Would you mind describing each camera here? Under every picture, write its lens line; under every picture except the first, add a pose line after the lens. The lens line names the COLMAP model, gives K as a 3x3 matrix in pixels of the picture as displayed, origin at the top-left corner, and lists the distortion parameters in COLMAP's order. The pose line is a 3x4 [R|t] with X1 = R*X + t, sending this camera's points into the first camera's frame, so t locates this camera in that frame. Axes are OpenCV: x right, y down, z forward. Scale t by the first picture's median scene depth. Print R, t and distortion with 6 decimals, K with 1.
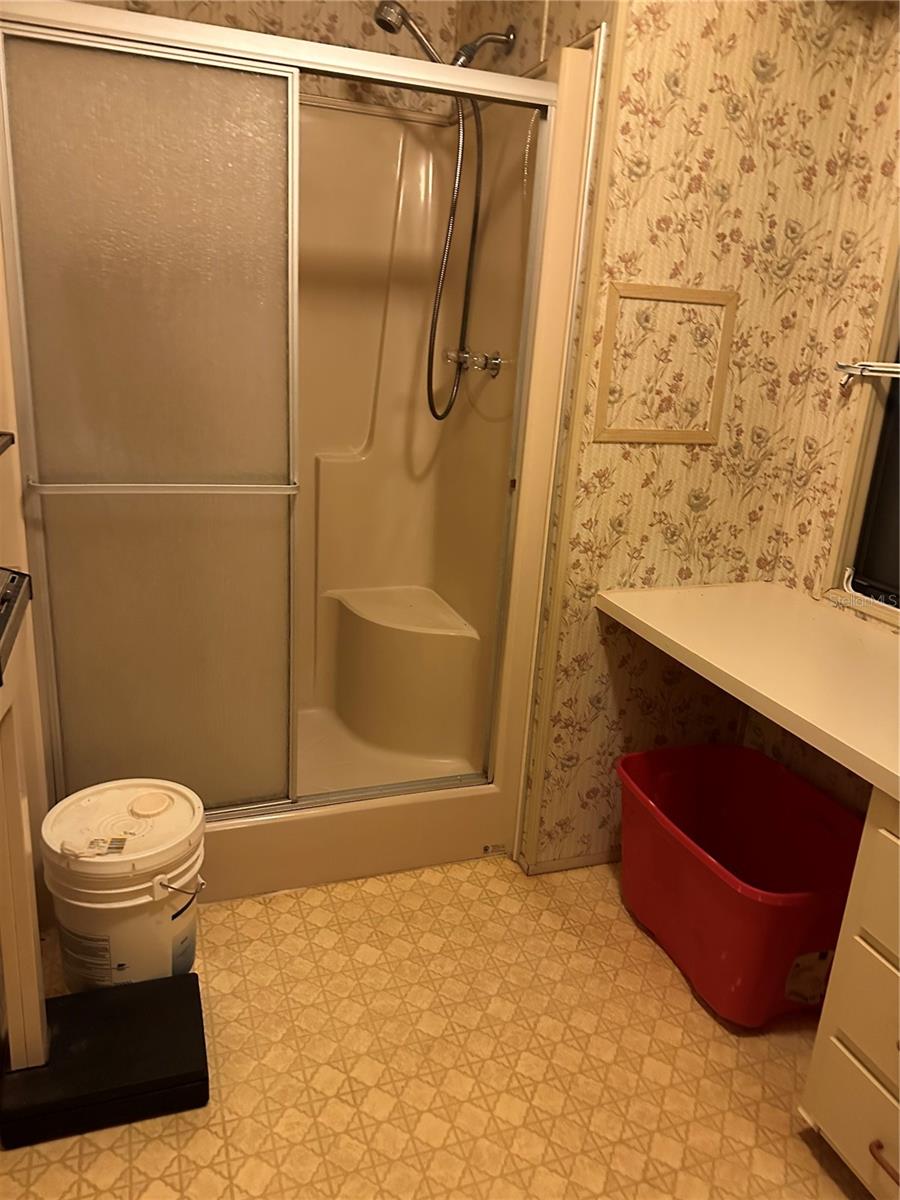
lens RADIAL K [[836.4, 0, 449.5], [0, 836.4, 598.5], [0, 0, 1]] dist [0.047571, -0.048355]
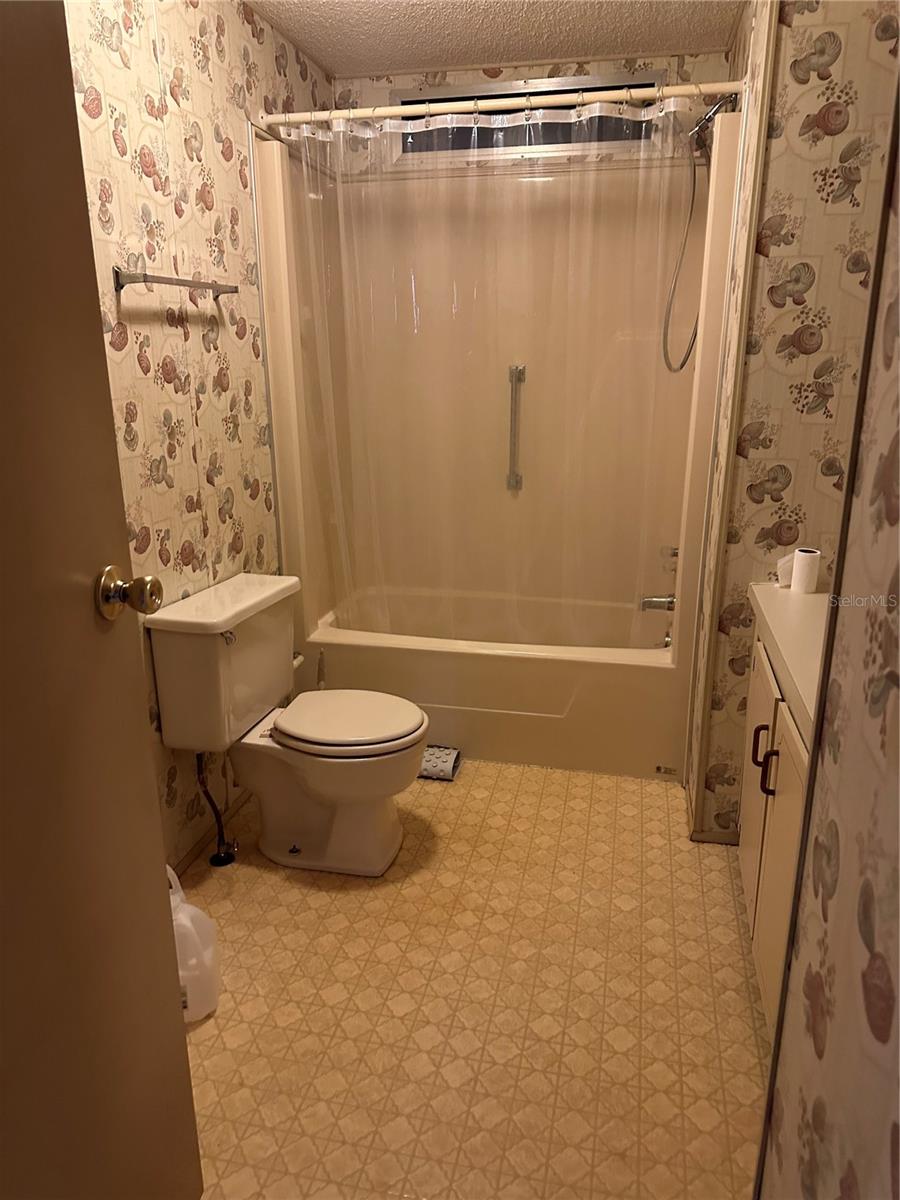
lens RADIAL K [[836.4, 0, 452.3], [0, 836.4, 601.1], [0, 0, 1]] dist [0.047571, -0.048355]
pose [[-0.840069, -0.207207, 0.501347, -0.573384], [0.115113, 0.835042, 0.538009, -0.500138], [-0.530125, 0.509676, -0.677641, 1.501803]]
